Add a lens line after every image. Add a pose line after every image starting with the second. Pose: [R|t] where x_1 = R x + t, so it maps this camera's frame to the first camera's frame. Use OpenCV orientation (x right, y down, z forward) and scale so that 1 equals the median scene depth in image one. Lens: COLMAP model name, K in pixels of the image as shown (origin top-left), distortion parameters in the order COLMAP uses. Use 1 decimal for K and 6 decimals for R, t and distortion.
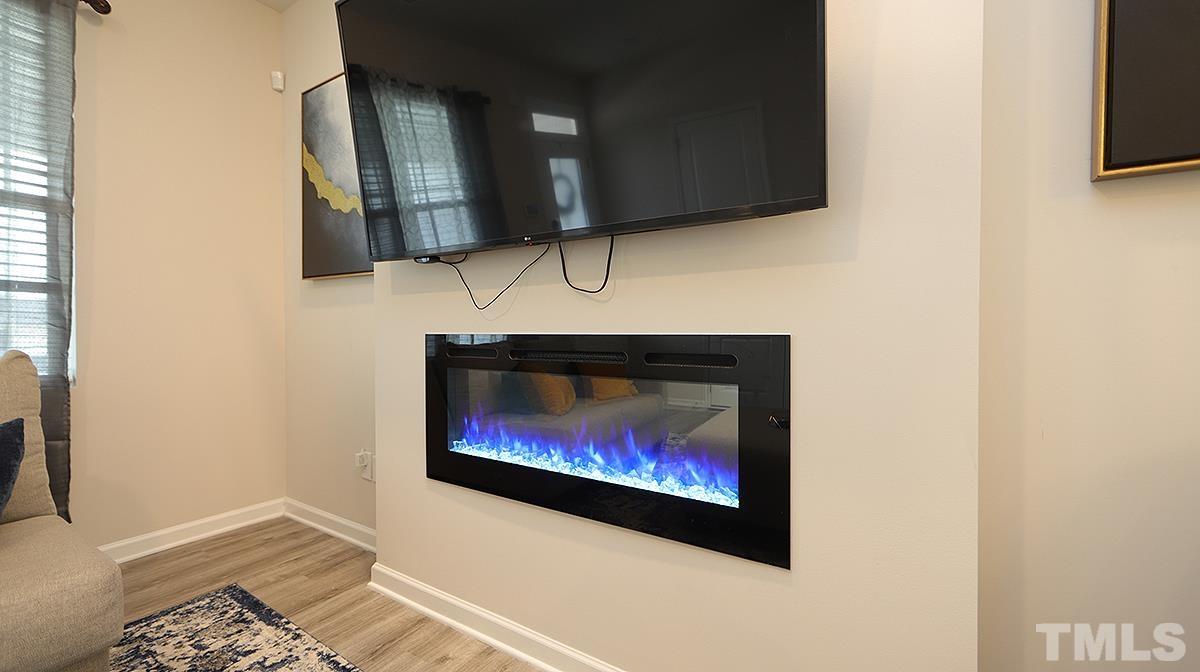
lens RADIAL K [[463.6, 0, 600.0], [0, 463.6, 336.0], [0, 0, 1]] dist [-0.000816, -0.000124]
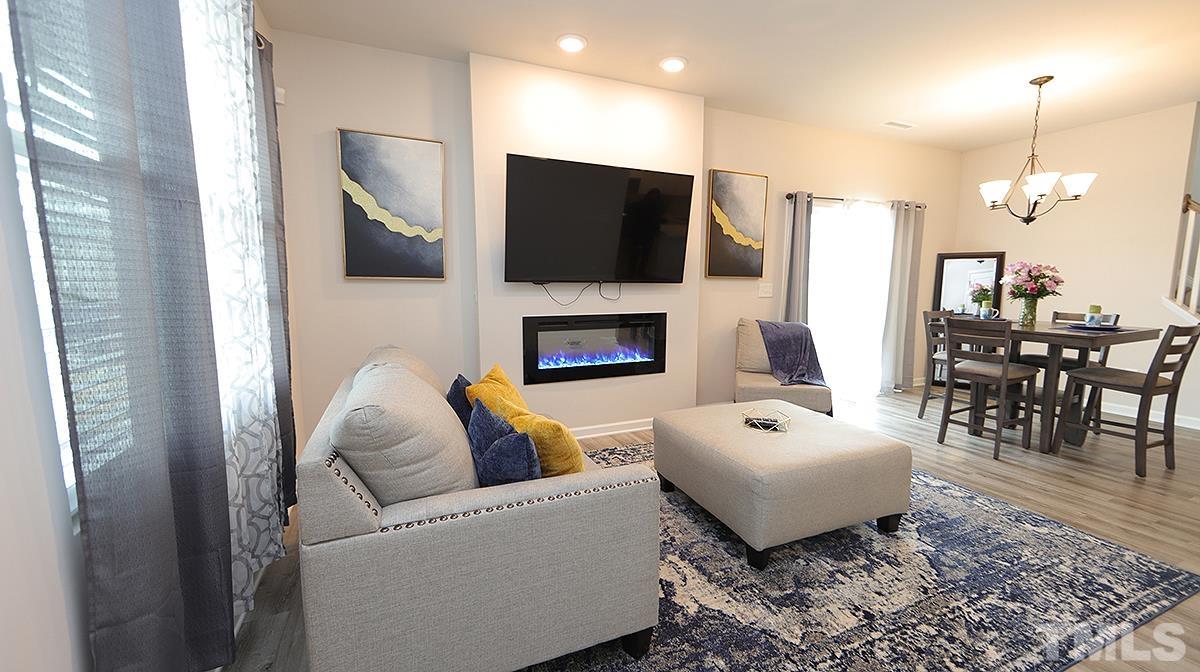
lens RADIAL K [[463.6, 0, 600.0], [0, 463.6, 336.0], [0, 0, 1]] dist [-0.000816, -0.000124]
pose [[0.570993, -0.093019, 0.815668, -1.885590], [0.004631, 0.993909, 0.110104, -0.145820], [-0.820942, -0.059091, 0.567946, -0.466668]]
